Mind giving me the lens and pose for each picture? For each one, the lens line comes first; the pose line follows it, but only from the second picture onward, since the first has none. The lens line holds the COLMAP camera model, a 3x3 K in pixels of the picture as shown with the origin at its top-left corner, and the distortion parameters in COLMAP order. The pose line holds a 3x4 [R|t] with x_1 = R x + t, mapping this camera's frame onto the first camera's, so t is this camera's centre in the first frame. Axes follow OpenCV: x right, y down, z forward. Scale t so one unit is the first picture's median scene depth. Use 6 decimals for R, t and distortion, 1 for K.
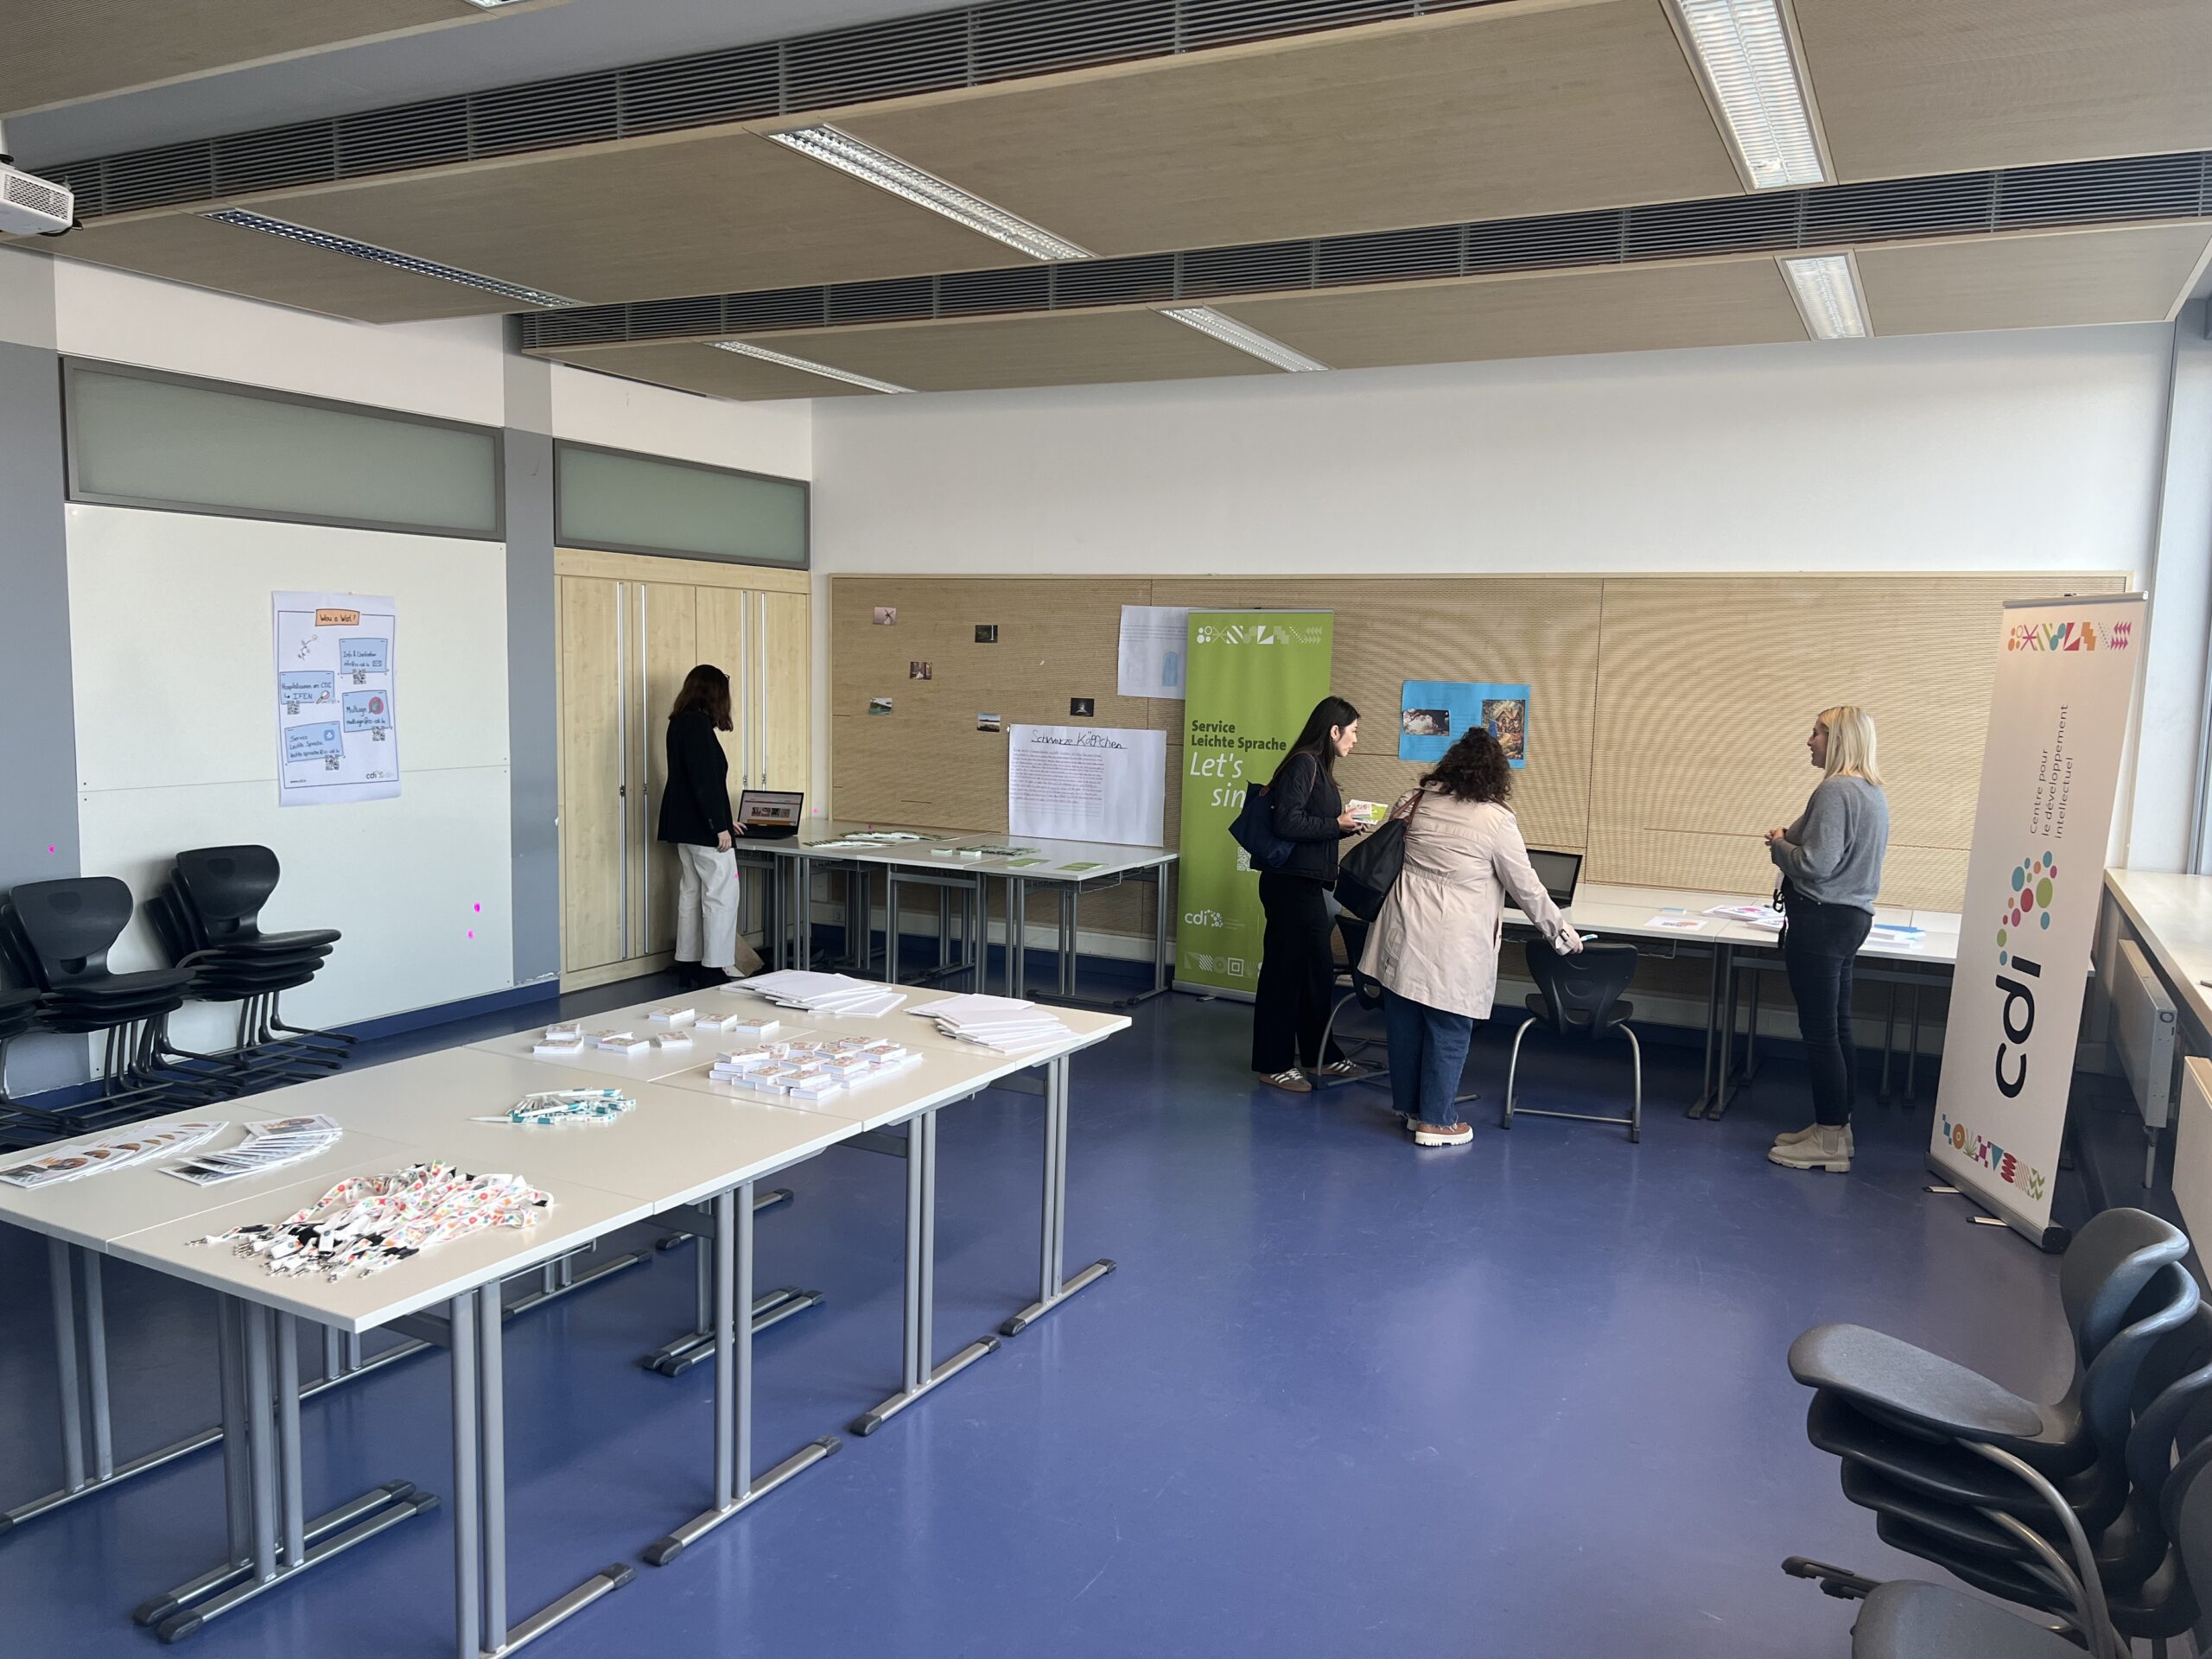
lens RADIAL K [[1594.8, 0, 1103.3], [0, 1594.8, 865.6], [0, 0, 1]] dist [0.004071, -0.000990]
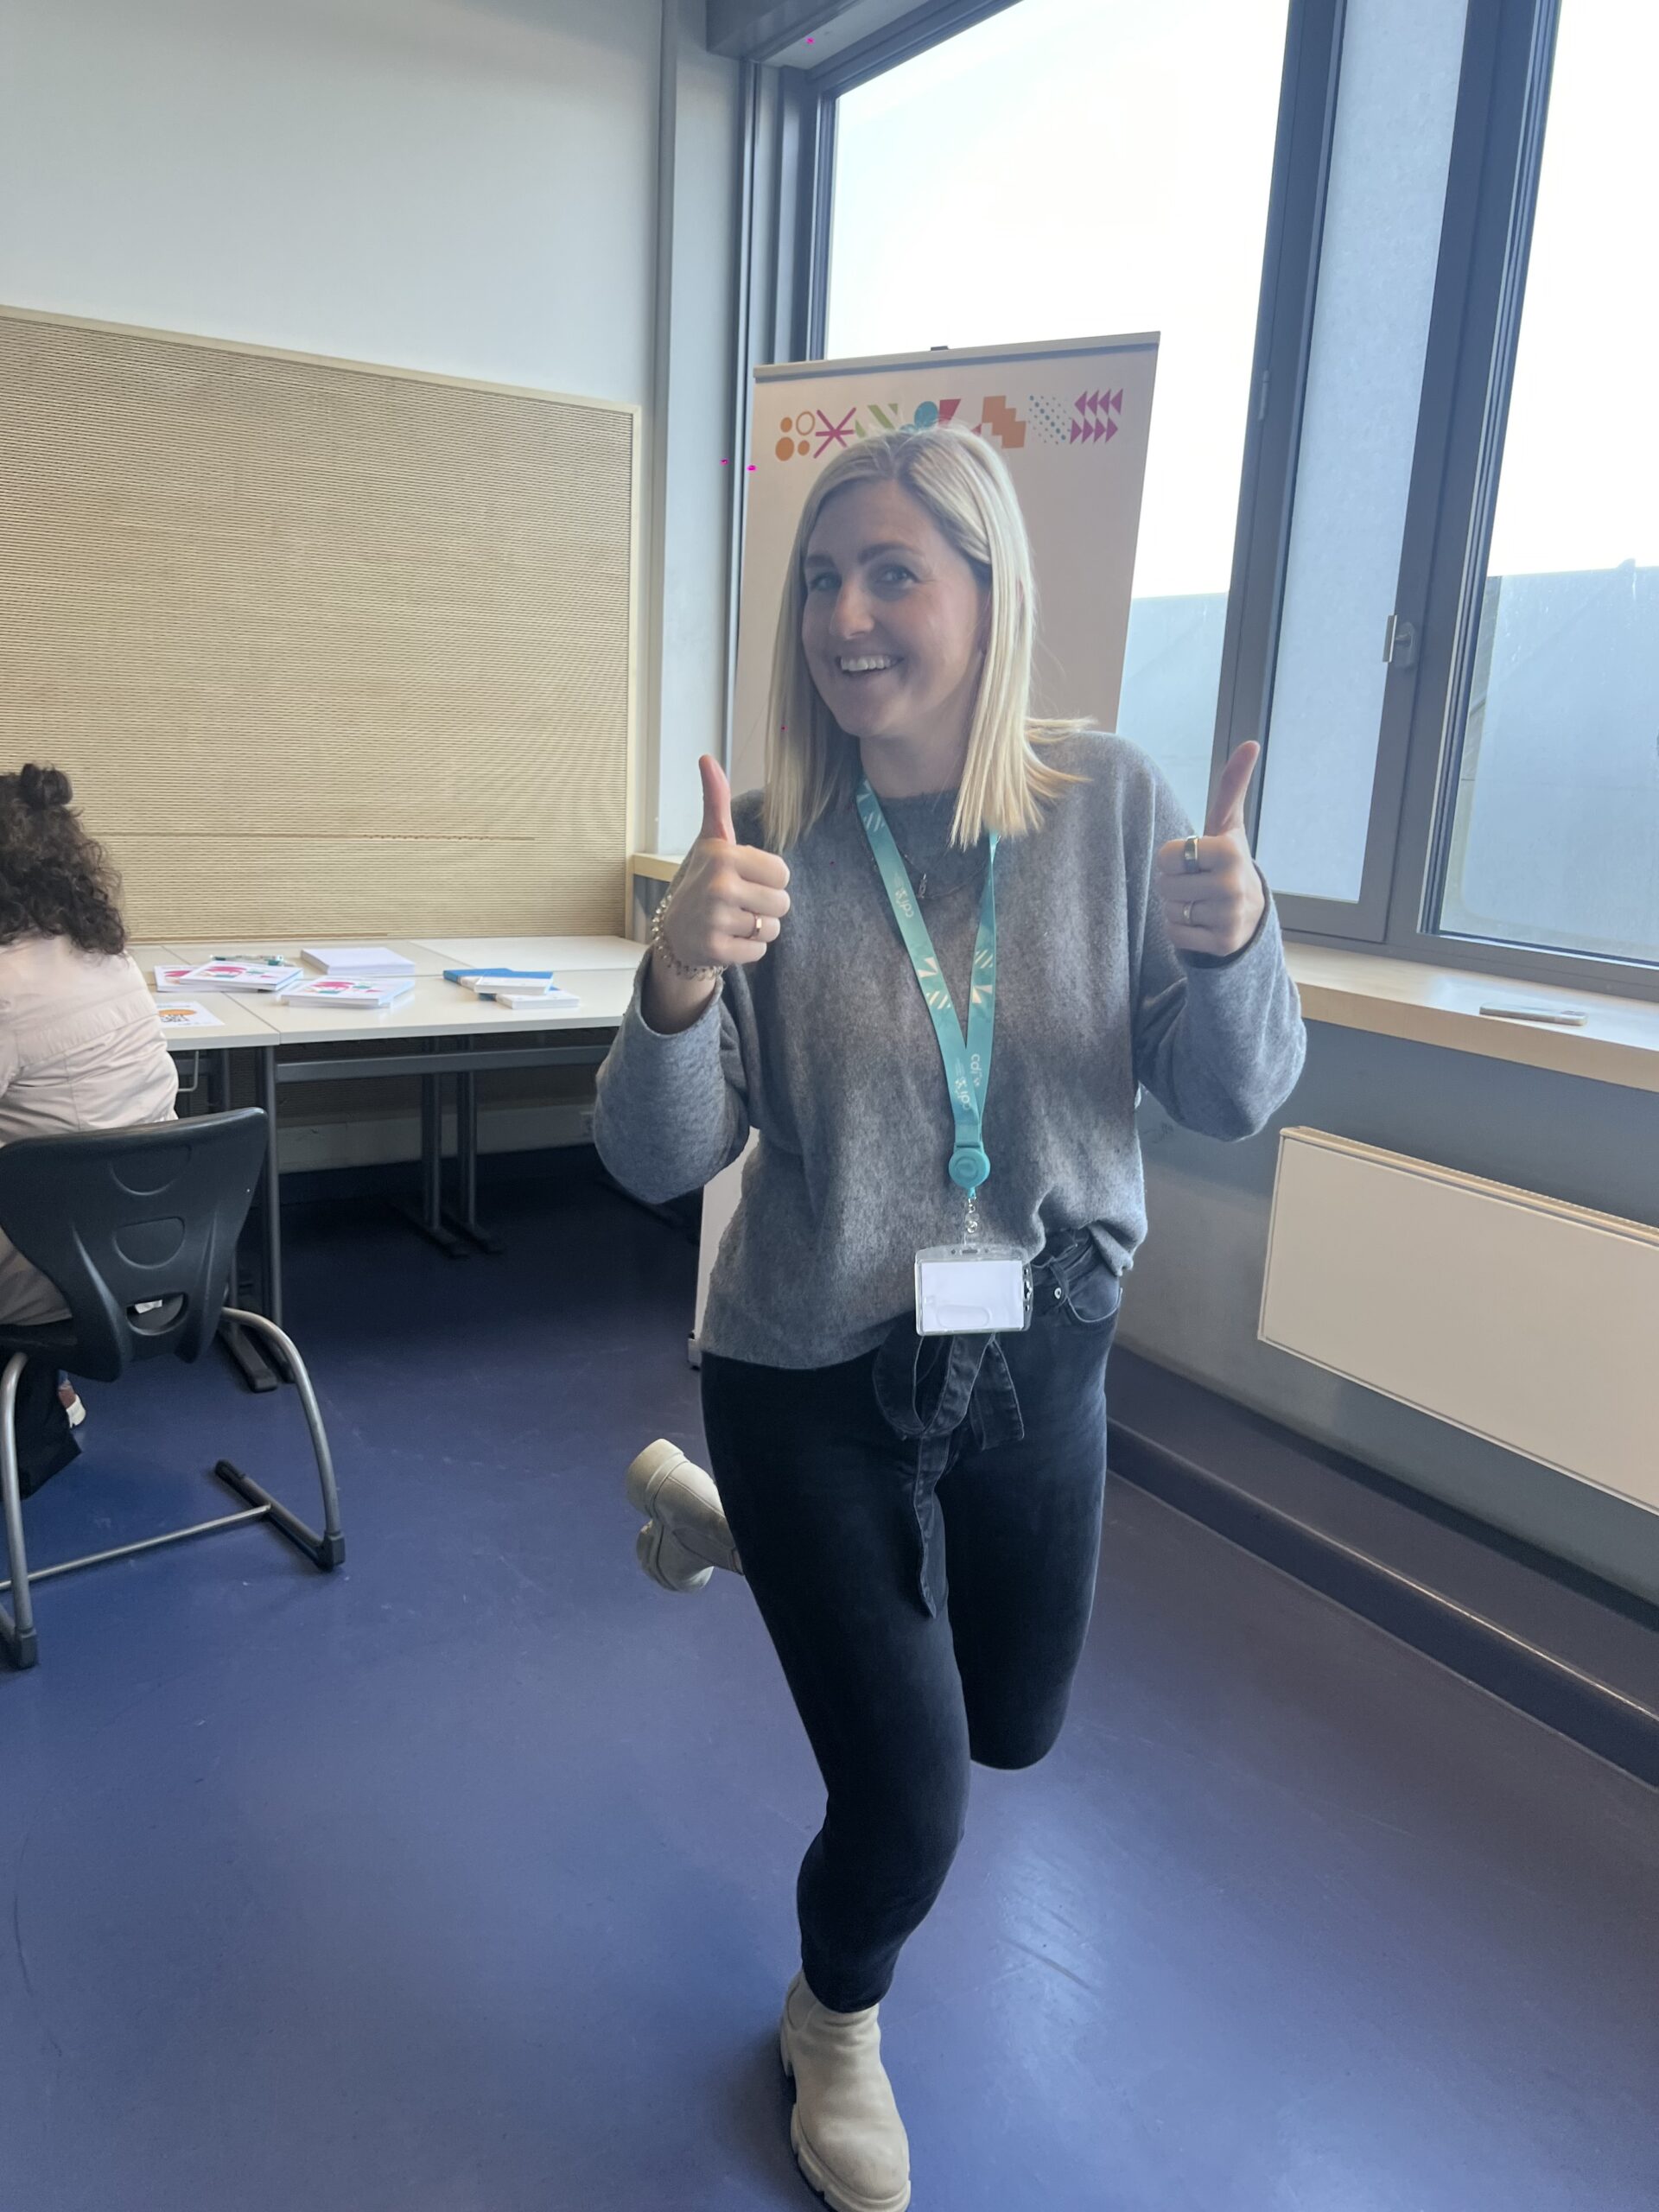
lens RADIAL K [[1692.1, 0, 829.5], [0, 1692.1, 1106.0], [0, 0, 1]] dist [0.015796, 0.003149]
pose [[0.520171, -0.186315, 0.833492, 0.033294], [0.074212, 0.982084, 0.173216, -0.012846], [-0.850832, -0.028247, 0.524678, 0.688413]]
